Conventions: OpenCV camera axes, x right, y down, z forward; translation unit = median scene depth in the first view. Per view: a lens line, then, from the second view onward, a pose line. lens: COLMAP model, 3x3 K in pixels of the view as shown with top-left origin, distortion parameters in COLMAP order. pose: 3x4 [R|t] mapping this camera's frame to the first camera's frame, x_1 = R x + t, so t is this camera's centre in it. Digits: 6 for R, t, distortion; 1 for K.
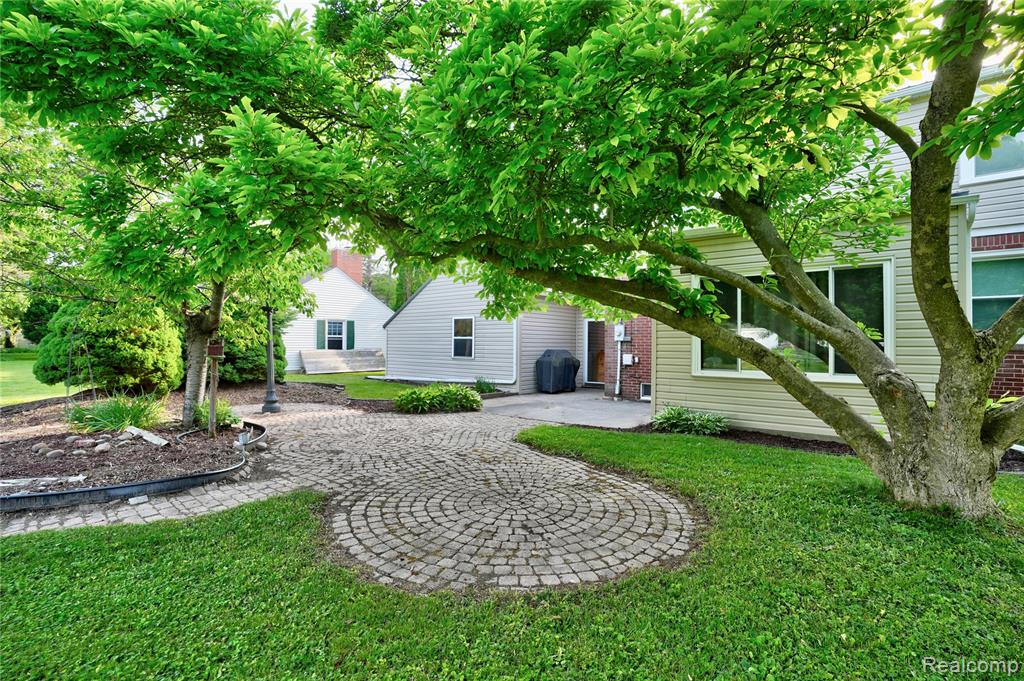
lens RADIAL K [[465.8, 0, 520.9], [0, 465.8, 340.8], [0, 0, 1]] dist [-0.076538, 0.026421]
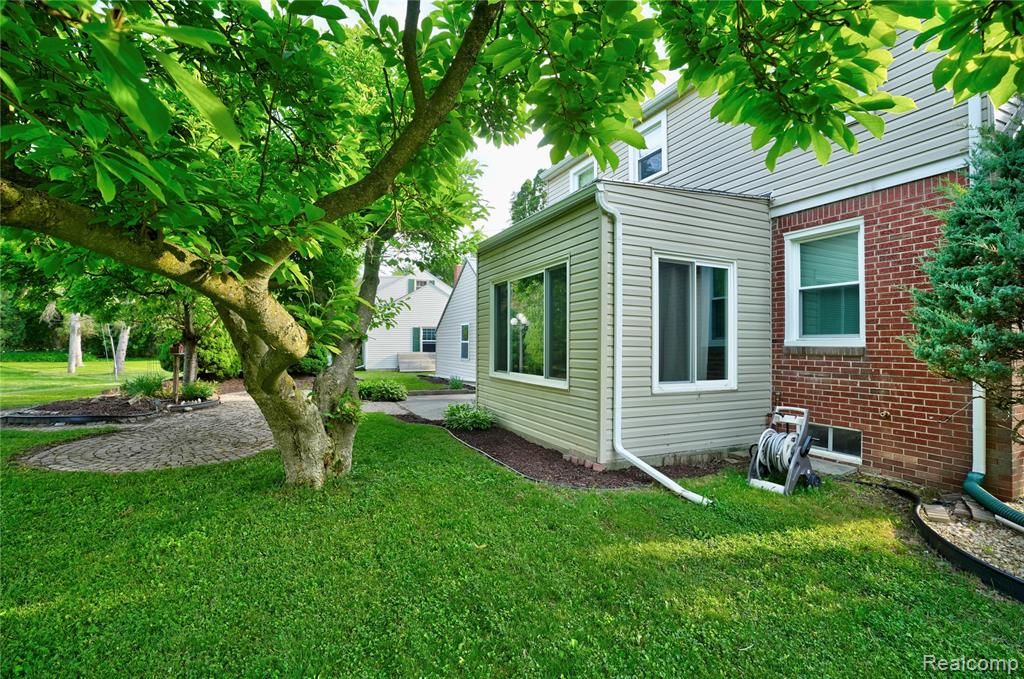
lens RADIAL K [[465.8, 0, 520.9], [0, 465.8, 339.8], [0, 0, 1]] dist [-0.076538, 0.026421]
pose [[0.897823, -0.005913, -0.440318, 0.536674], [0.001413, 0.999943, -0.010546, 0.000556], [0.440355, 0.008847, 0.897780, 0.032869]]
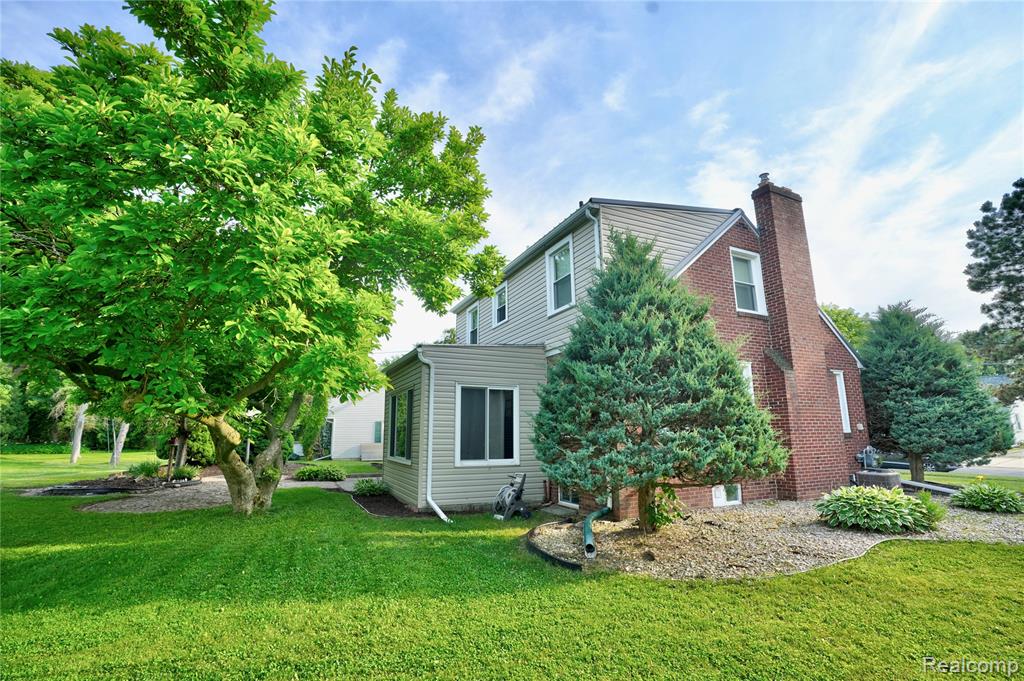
lens RADIAL K [[465.8, 0, 520.9], [0, 465.8, 340.8], [0, 0, 1]] dist [-0.076538, 0.026421]
pose [[0.903359, -0.099443, -0.417198, 0.872253], [0.016649, 0.980146, -0.197578, -0.002556], [0.428563, 0.171538, 0.887079, -0.161646]]
